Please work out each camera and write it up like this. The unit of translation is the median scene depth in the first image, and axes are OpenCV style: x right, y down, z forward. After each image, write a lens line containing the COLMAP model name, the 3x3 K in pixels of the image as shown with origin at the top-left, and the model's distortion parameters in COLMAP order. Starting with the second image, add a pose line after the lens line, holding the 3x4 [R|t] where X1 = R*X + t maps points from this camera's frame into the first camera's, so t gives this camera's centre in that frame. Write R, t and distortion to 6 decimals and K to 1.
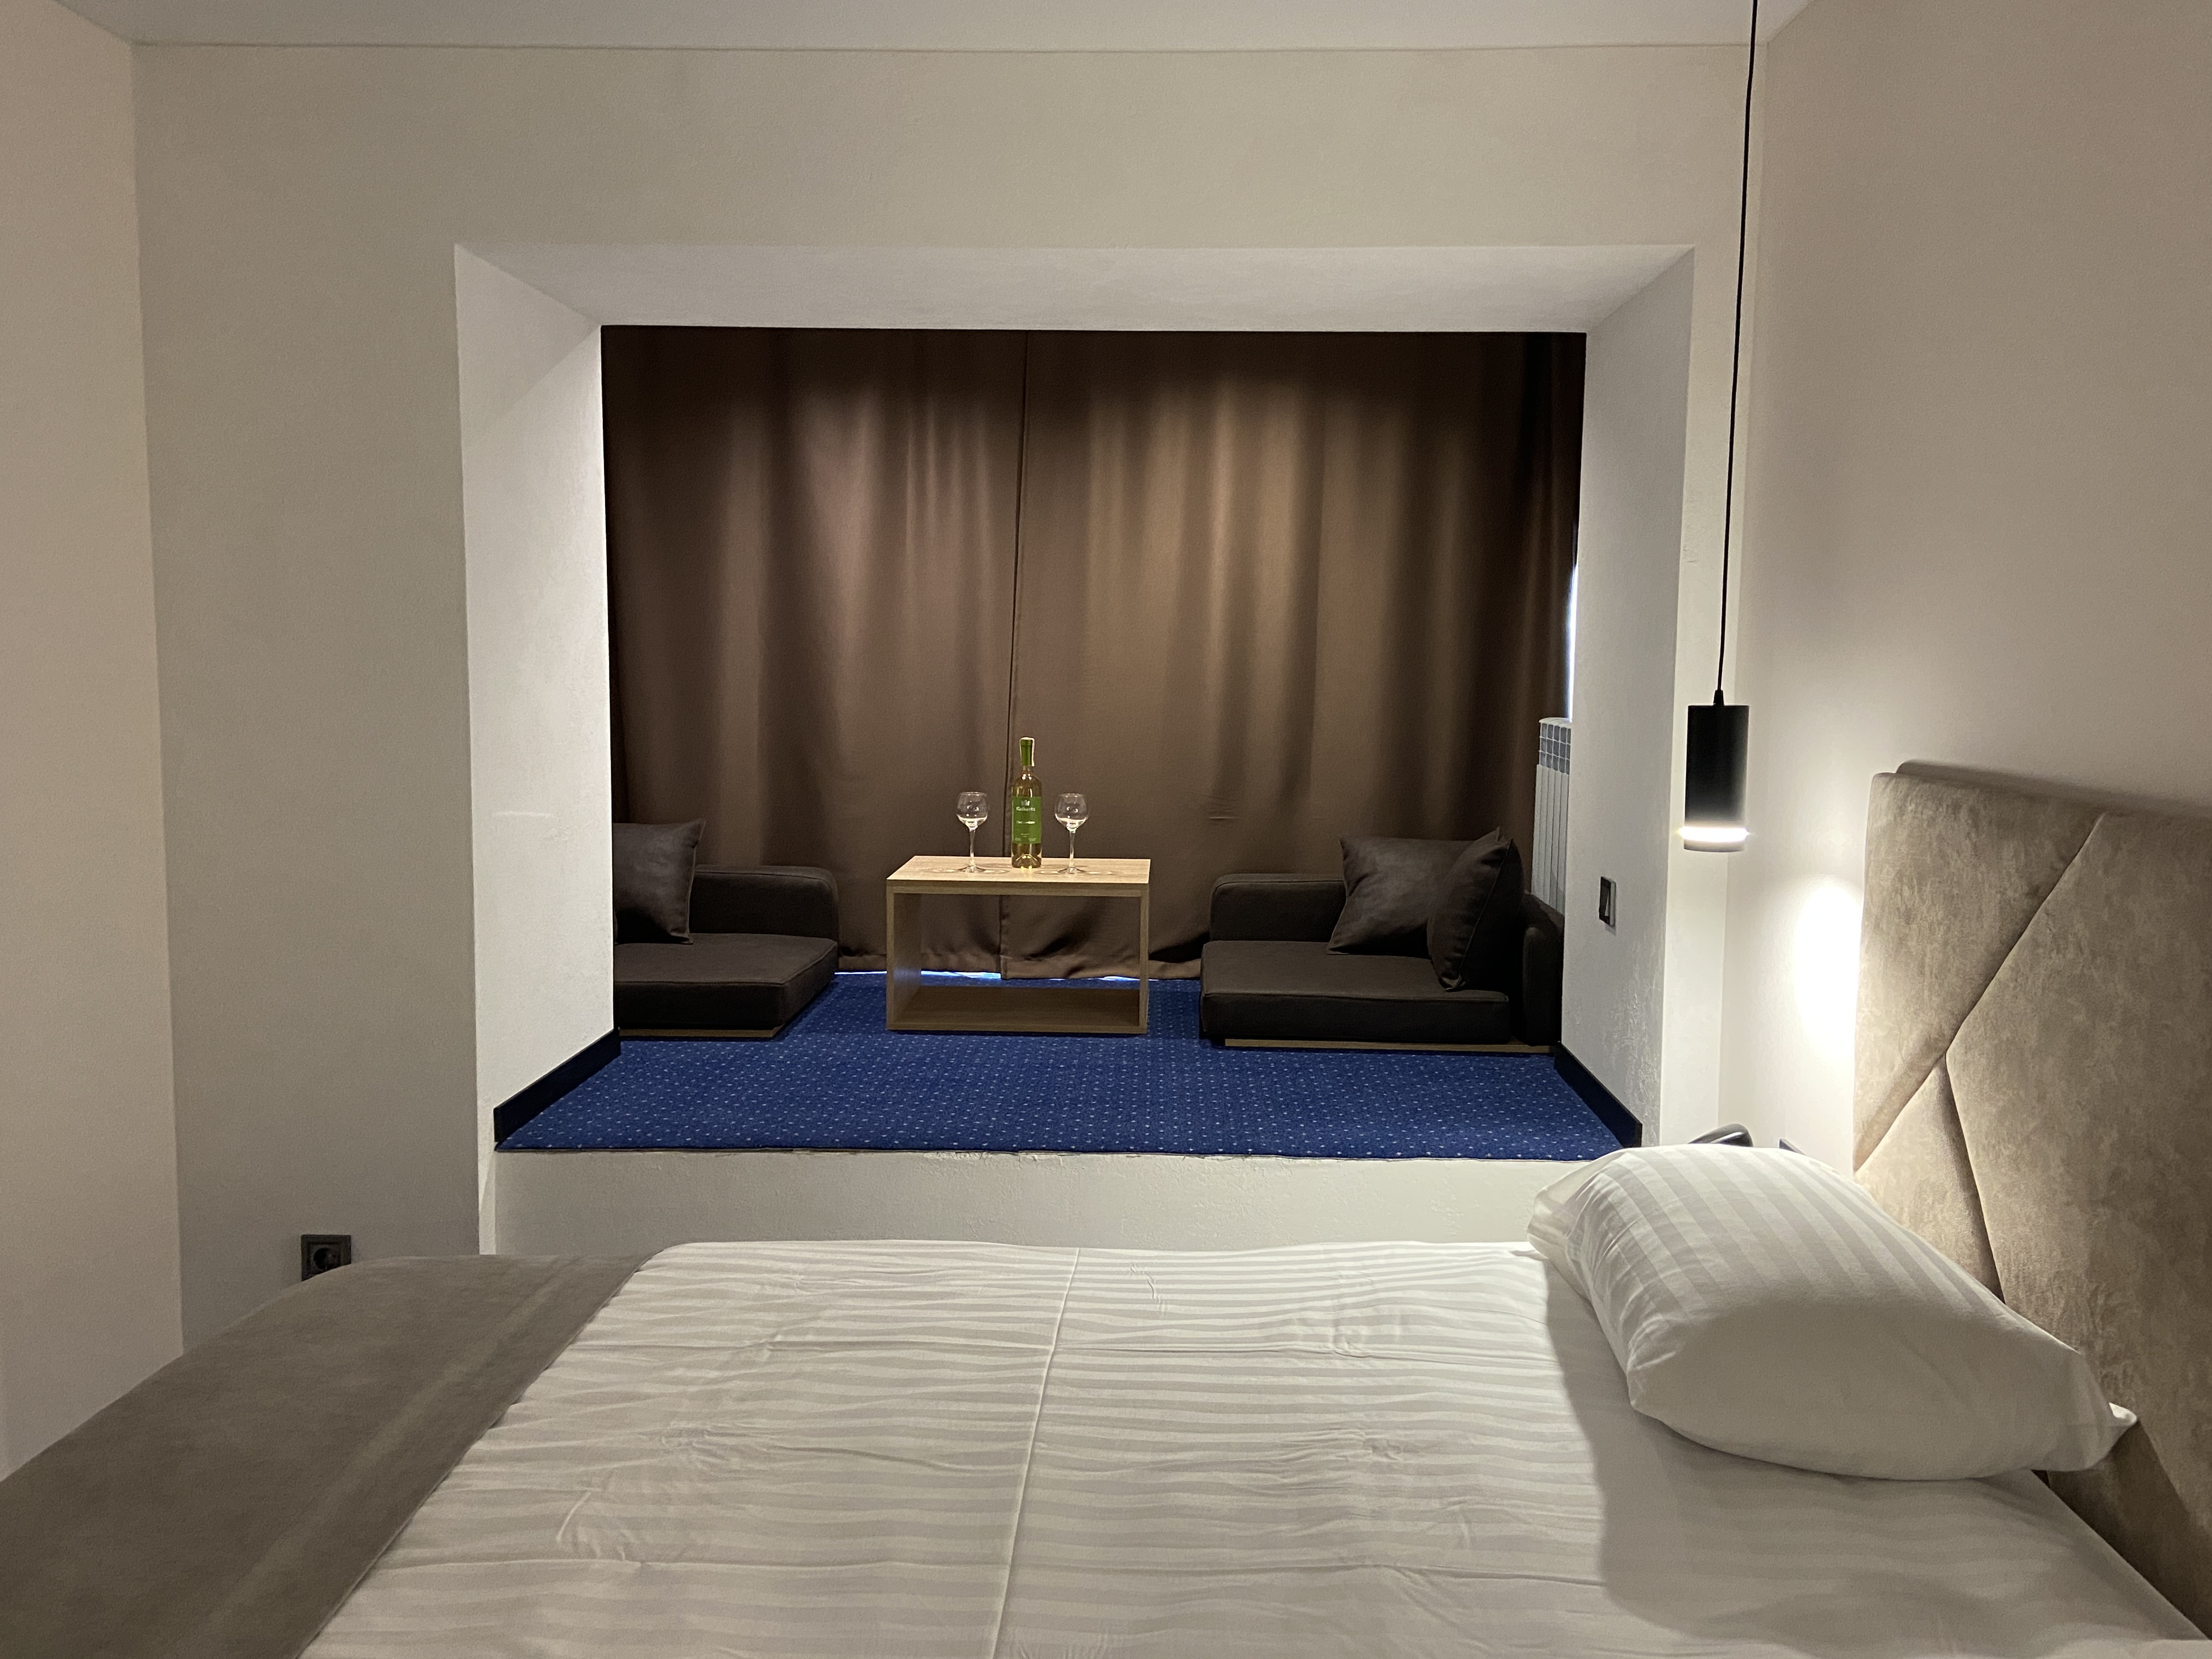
lens RADIAL K [[1723.3, 0, 1106.0], [0, 1723.3, 829.5], [0, 0, 1]] dist [0.033257, -0.001246]
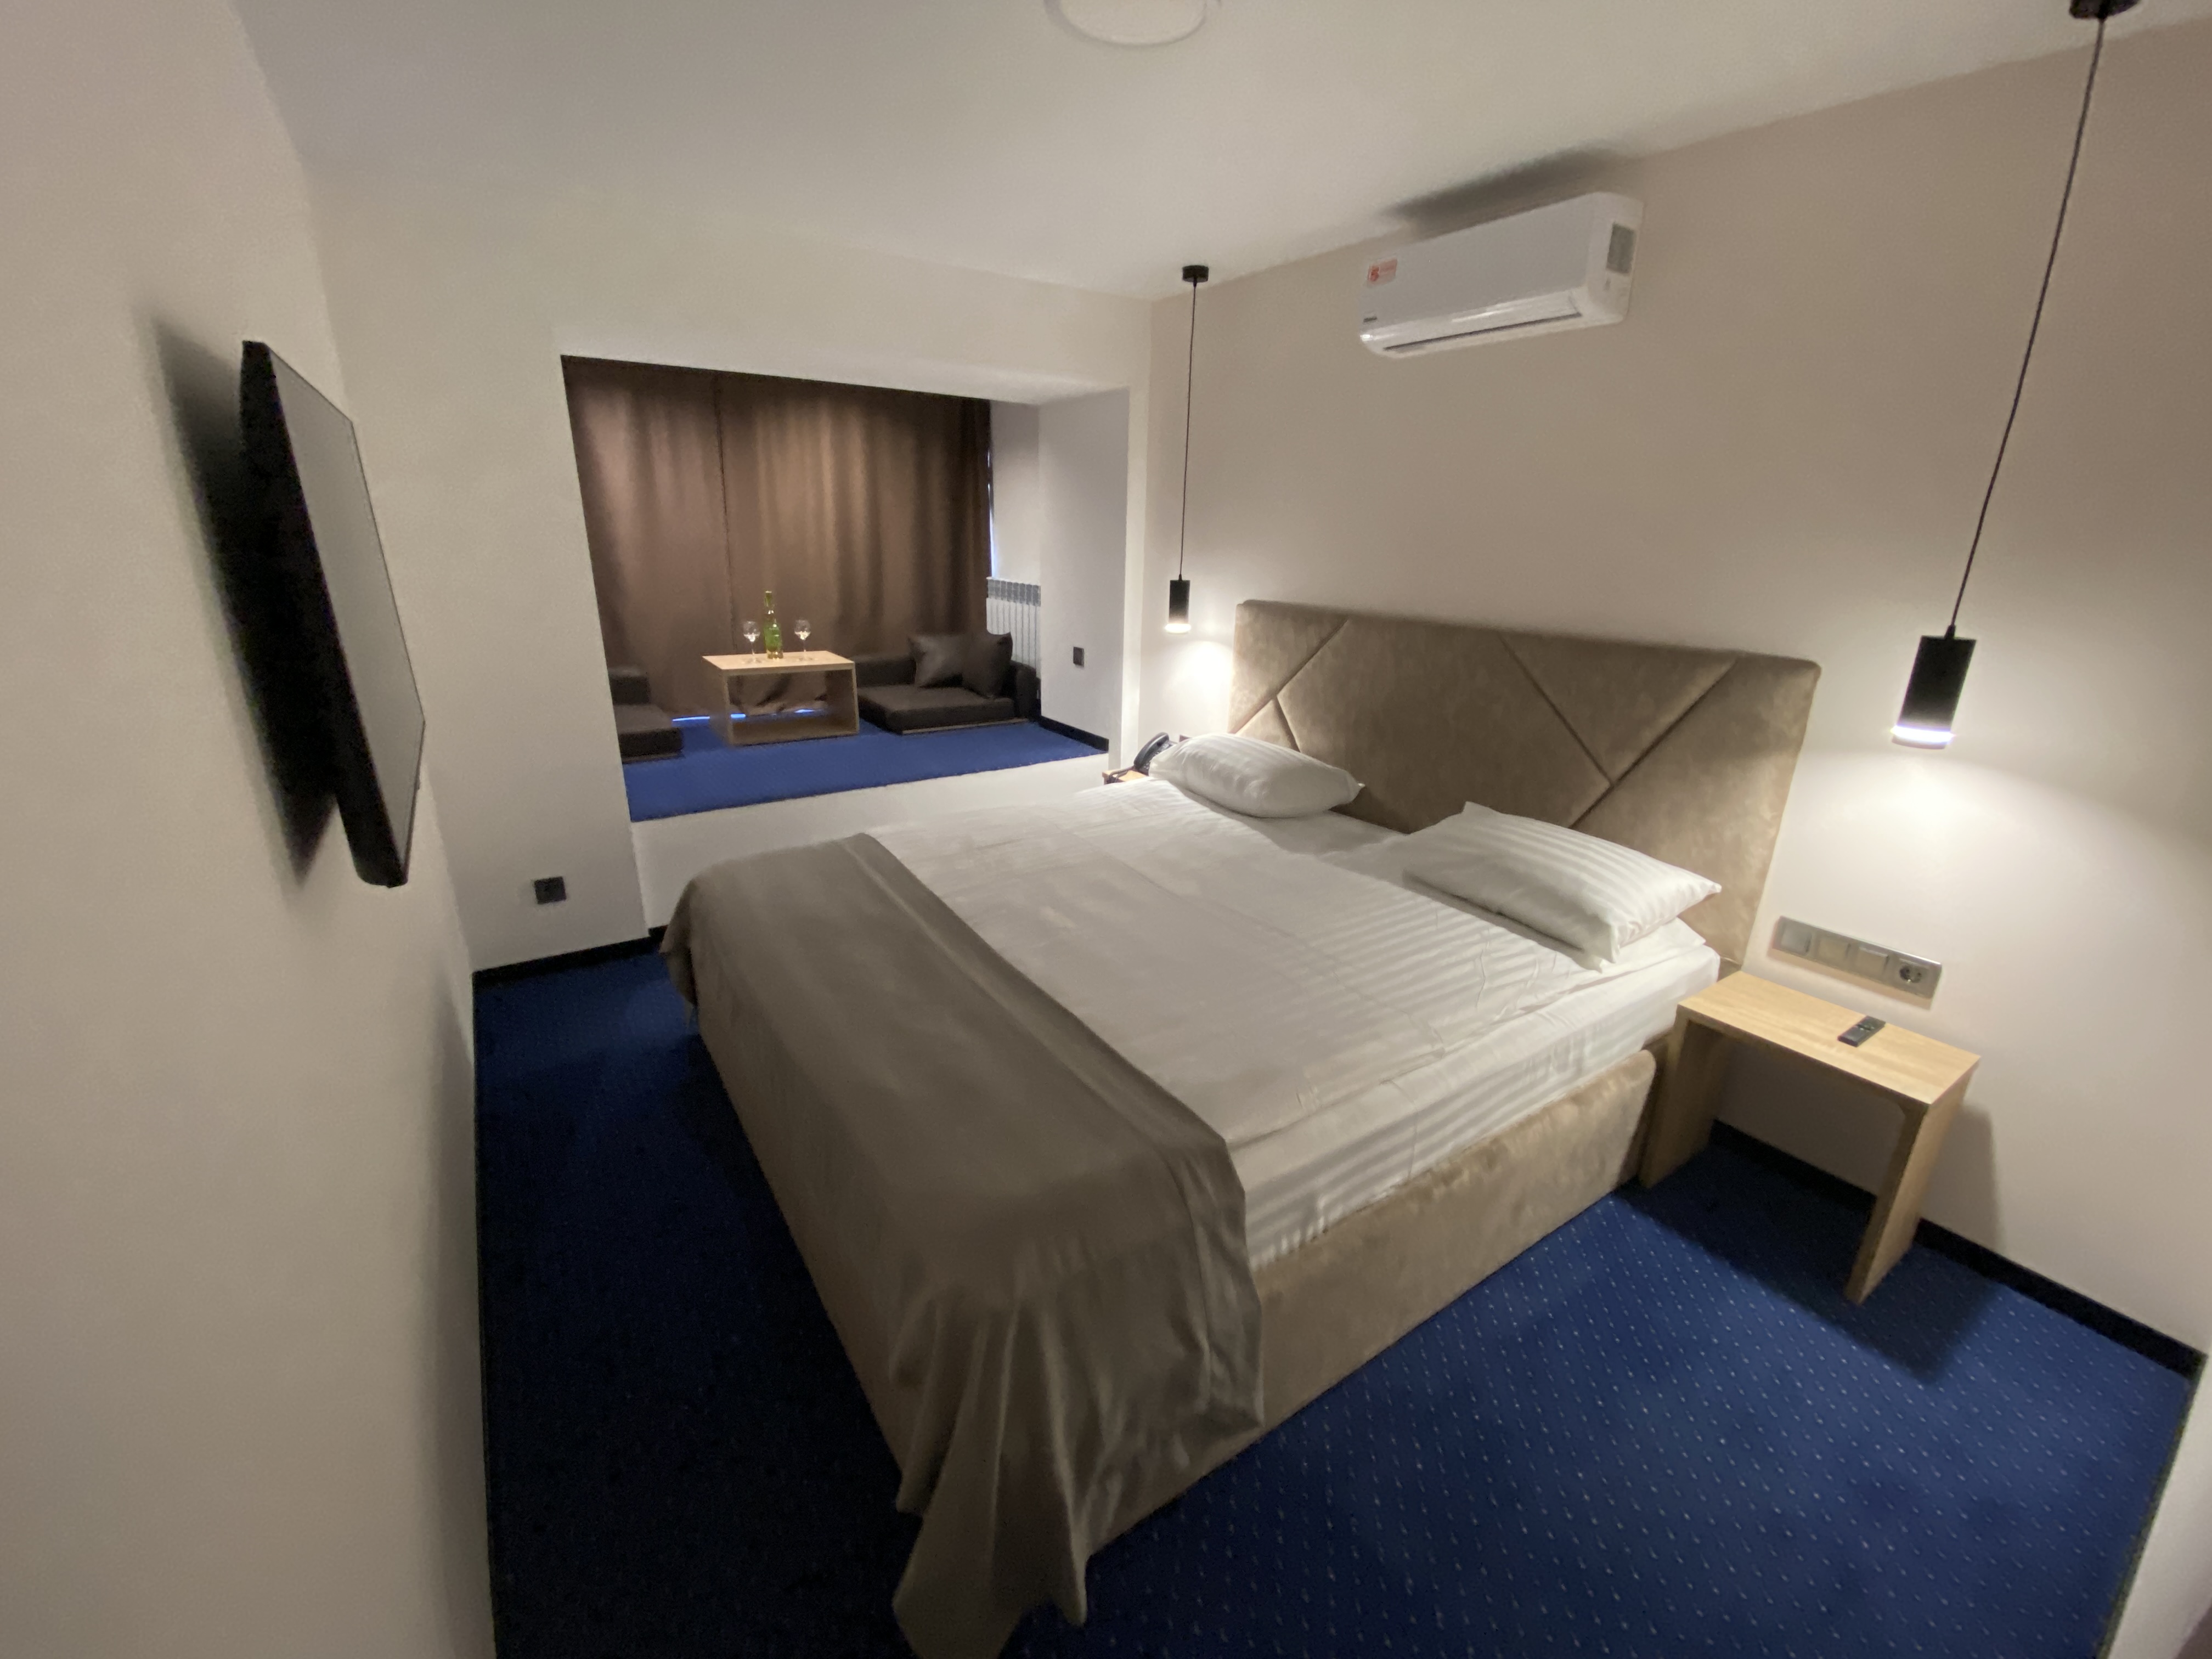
lens RADIAL K [[876.2, 0, 1106.0], [0, 876.2, 829.5], [0, 0, 1]] dist [-0.028016, -0.000221]
pose [[0.804956, -0.174786, 0.567006, -0.387590], [0.039140, 0.969187, 0.243197, -0.018970], [-0.592043, -0.173570, 0.786994, -0.065402]]
